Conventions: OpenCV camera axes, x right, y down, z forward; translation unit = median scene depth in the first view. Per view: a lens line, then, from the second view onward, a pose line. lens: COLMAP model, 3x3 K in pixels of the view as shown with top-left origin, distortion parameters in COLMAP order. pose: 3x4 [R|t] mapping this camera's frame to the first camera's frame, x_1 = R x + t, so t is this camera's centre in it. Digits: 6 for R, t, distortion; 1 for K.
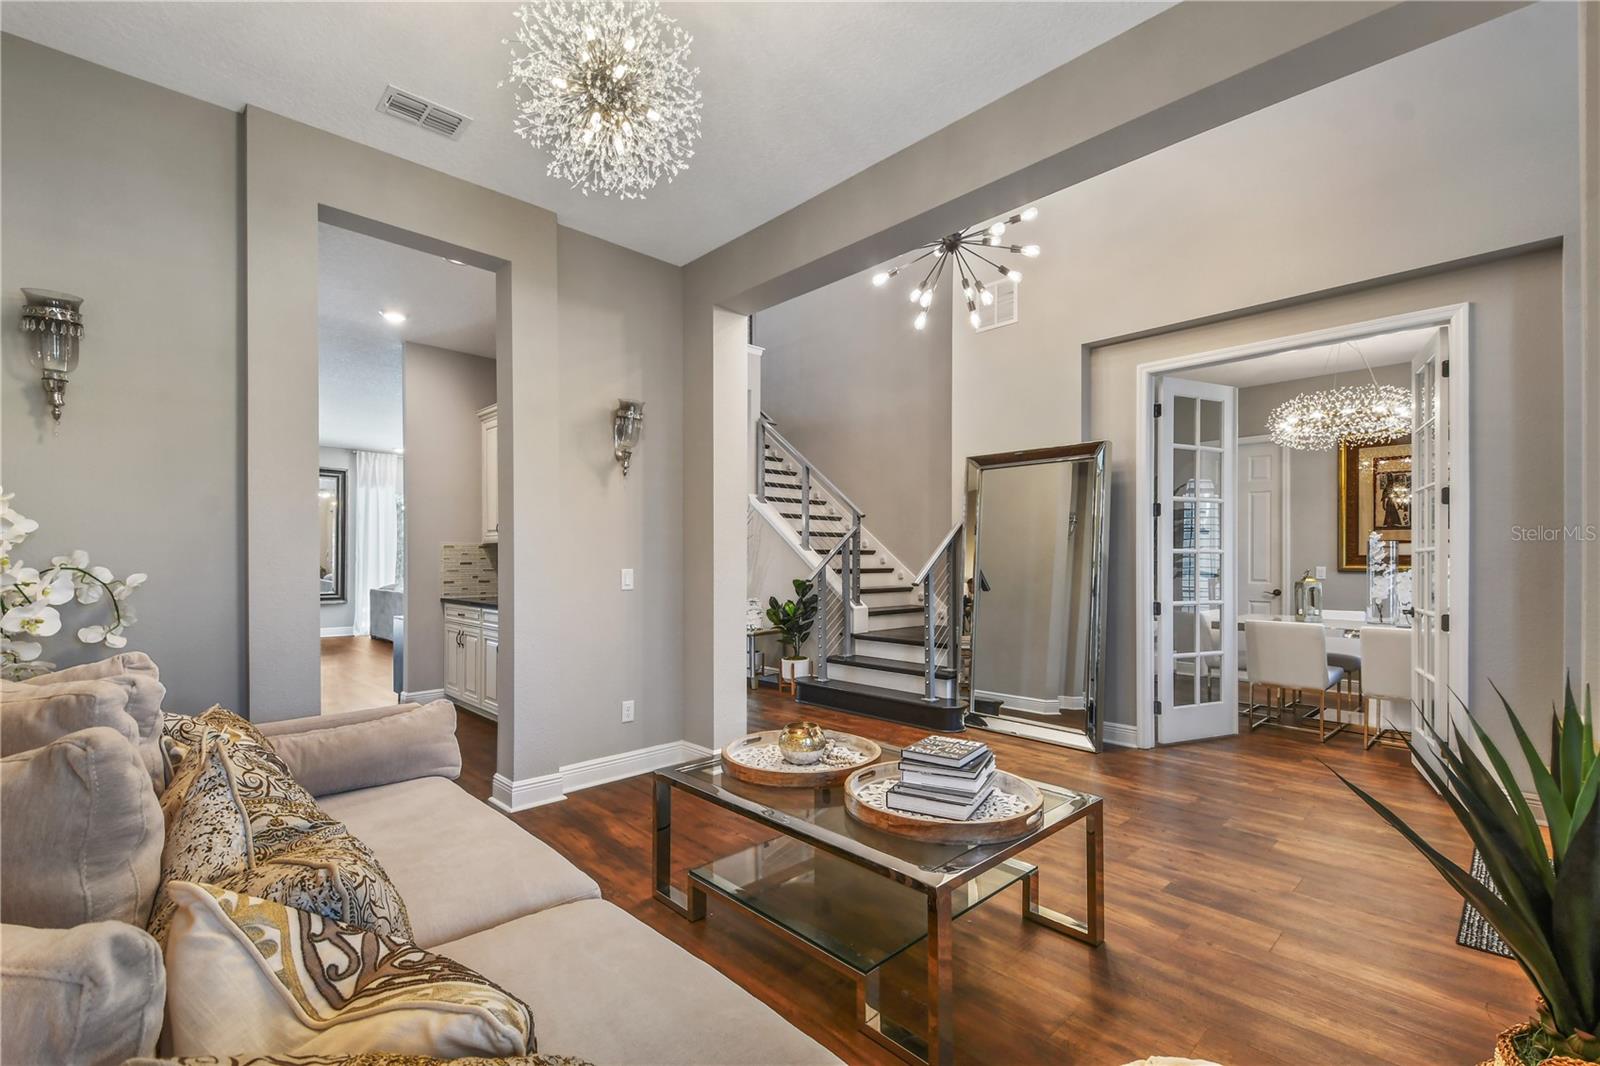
lens RADIAL K [[692.6, 0, 809.8], [0, 692.6, 560.1], [0, 0, 1]] dist [0.002446, -0.000008]
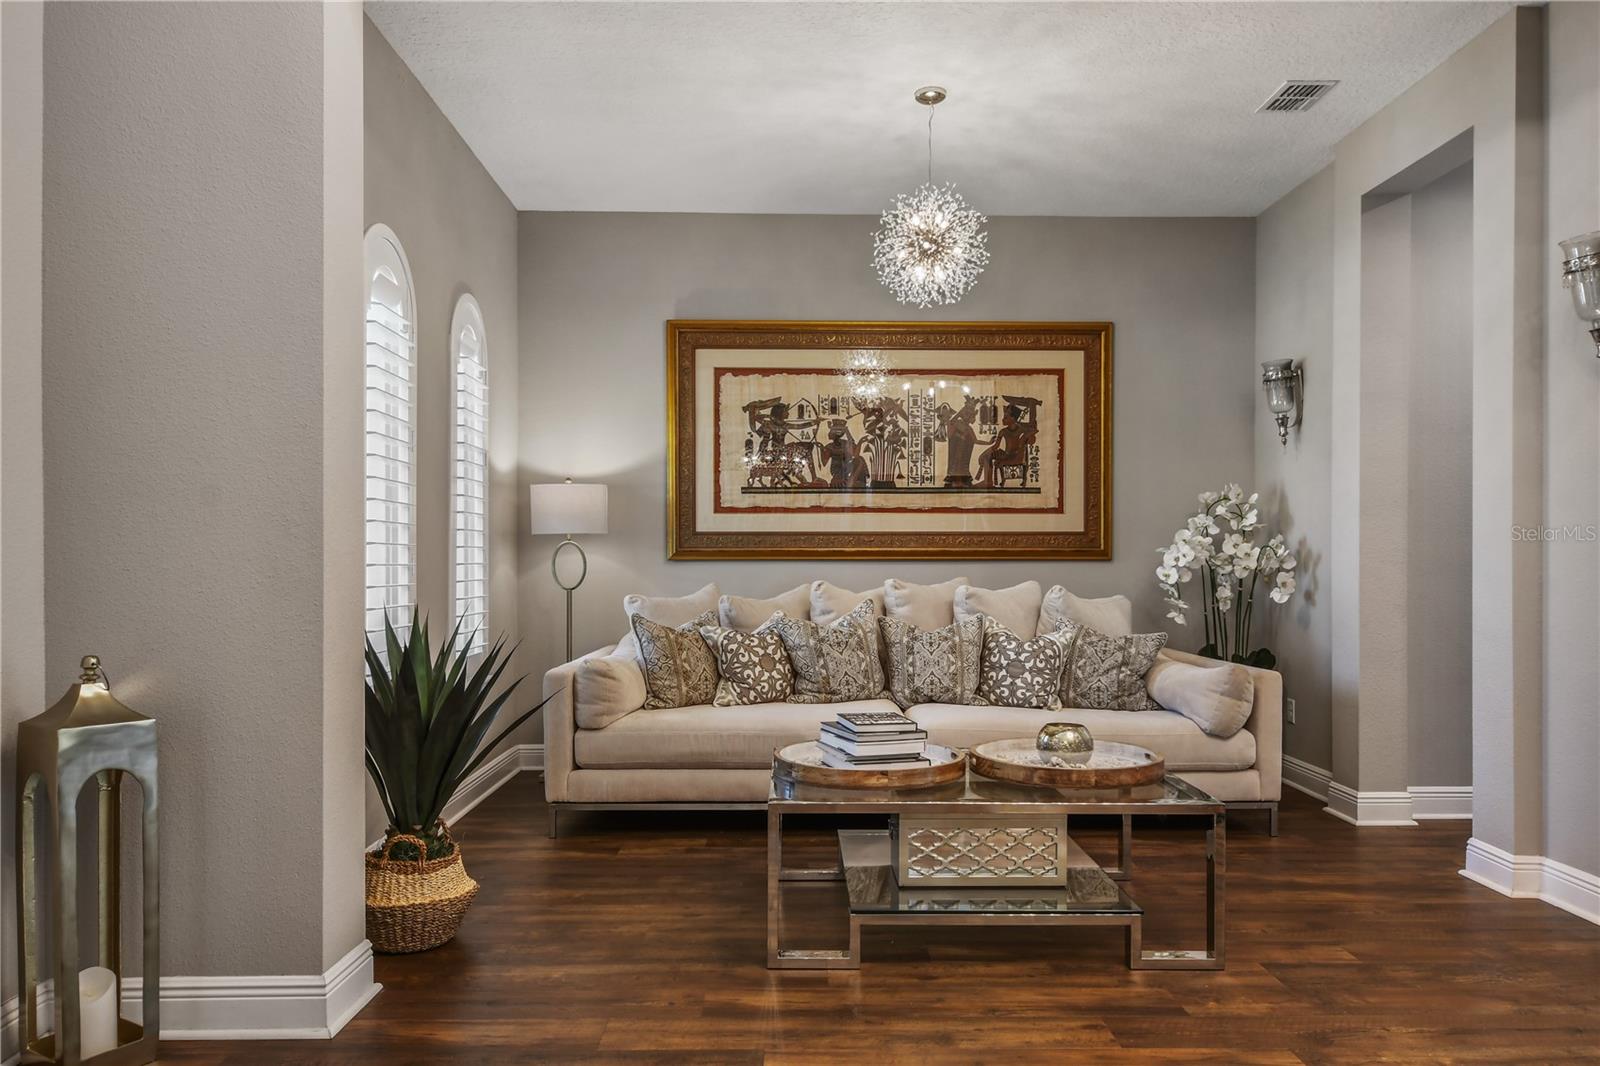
lens RADIAL K [[1109.1, 0, 822.2], [0, 1109.1, 561.0], [0, 0, 1]] dist [0.034058, -0.005974]
pose [[-0.674441, -0.001282, -0.738327, 0.792121], [-0.002448, 0.999997, 0.000500, 0.026317], [0.738324, 0.002144, -0.674443, 1.123433]]
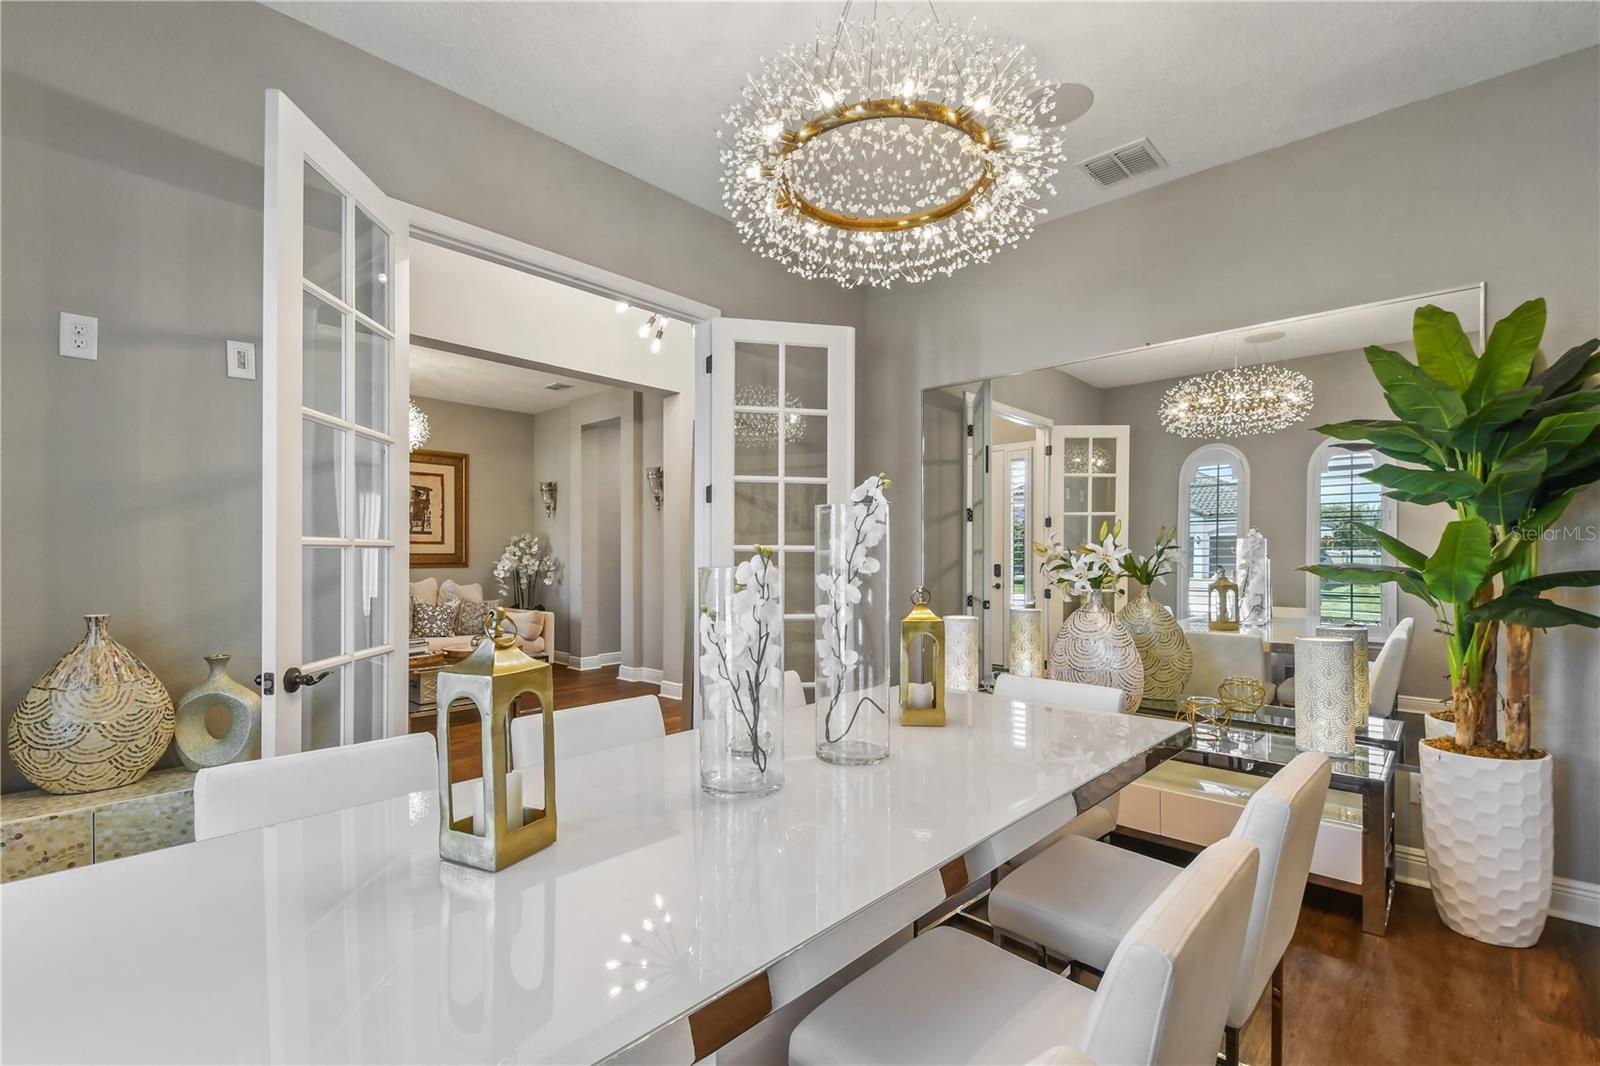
lens RADIAL K [[692.6, 0, 809.8], [0, 692.6, 560.1], [0, 0, 1]] dist [0.002446, -0.000008]
pose [[0.063869, 0.004918, -0.997946, 1.465928], [-0.002422, 0.999986, 0.004773, -0.006638], [0.997955, 0.002112, 0.063880, 1.246358]]
